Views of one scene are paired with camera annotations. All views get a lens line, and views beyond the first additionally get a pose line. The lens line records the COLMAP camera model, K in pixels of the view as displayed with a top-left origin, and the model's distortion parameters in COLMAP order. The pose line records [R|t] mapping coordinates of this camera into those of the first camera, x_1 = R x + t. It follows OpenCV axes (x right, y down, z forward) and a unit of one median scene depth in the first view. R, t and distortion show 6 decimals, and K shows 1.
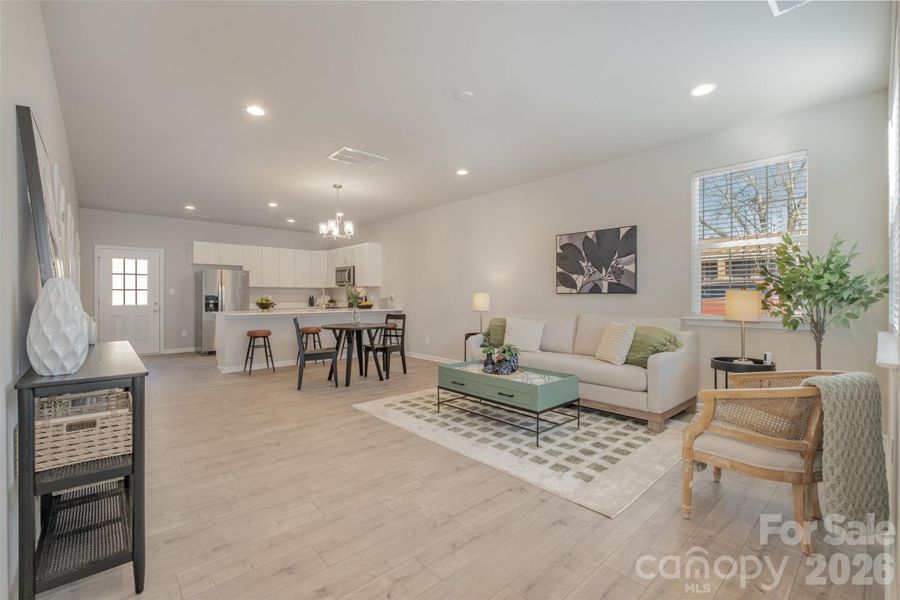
lens RADIAL K [[387.7, 0, 450.3], [0, 387.7, 299.6], [0, 0, 1]] dist [-0.007674, -0.000011]
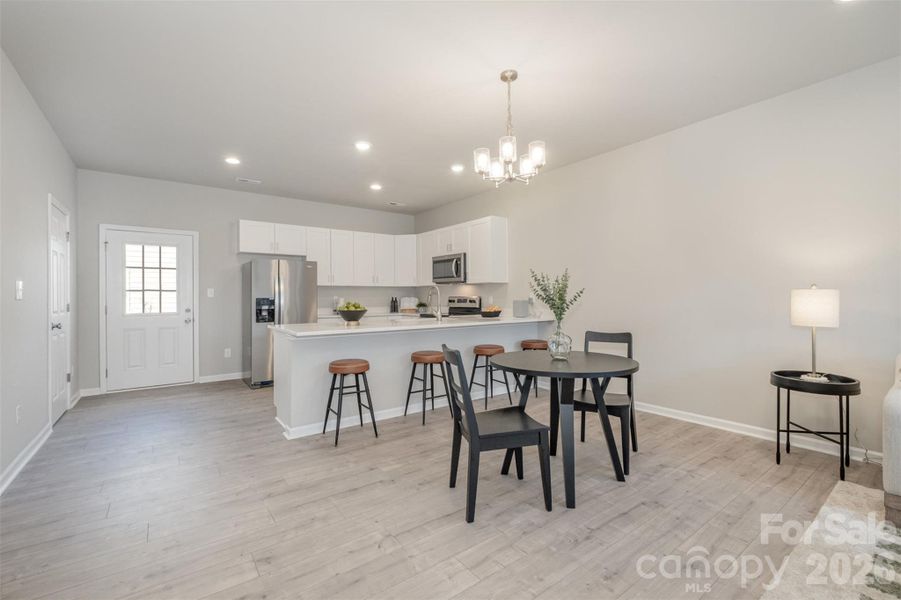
lens RADIAL K [[388.1, 0, 450.3], [0, 388.1, 300.6], [0, 0, 1]] dist [-0.007674, -0.000011]
pose [[0.995213, -0.005430, -0.097576, -0.234376], [0.005301, 0.999985, -0.001577, -0.003652], [0.097583, 0.001052, 0.995227, 0.366405]]
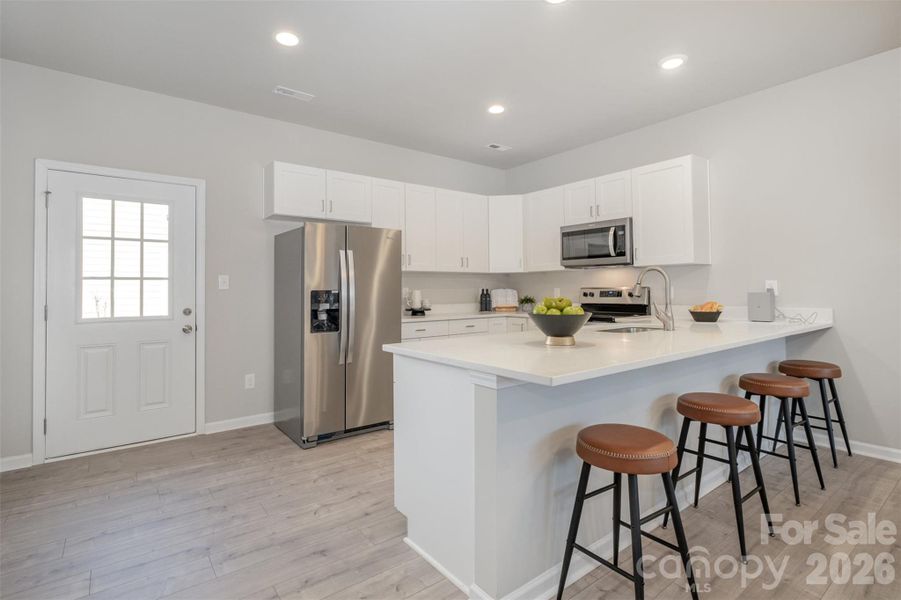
lens RADIAL K [[442.4, 0, 450.2], [0, 442.4, 285.6], [0, 0, 1]] dist [0.004309, -0.000033]
pose [[0.996413, -0.009751, -0.084057, -0.454721], [0.008150, 0.999779, -0.019376, -0.006140], [0.084227, 0.018622, 0.996273, 0.566437]]
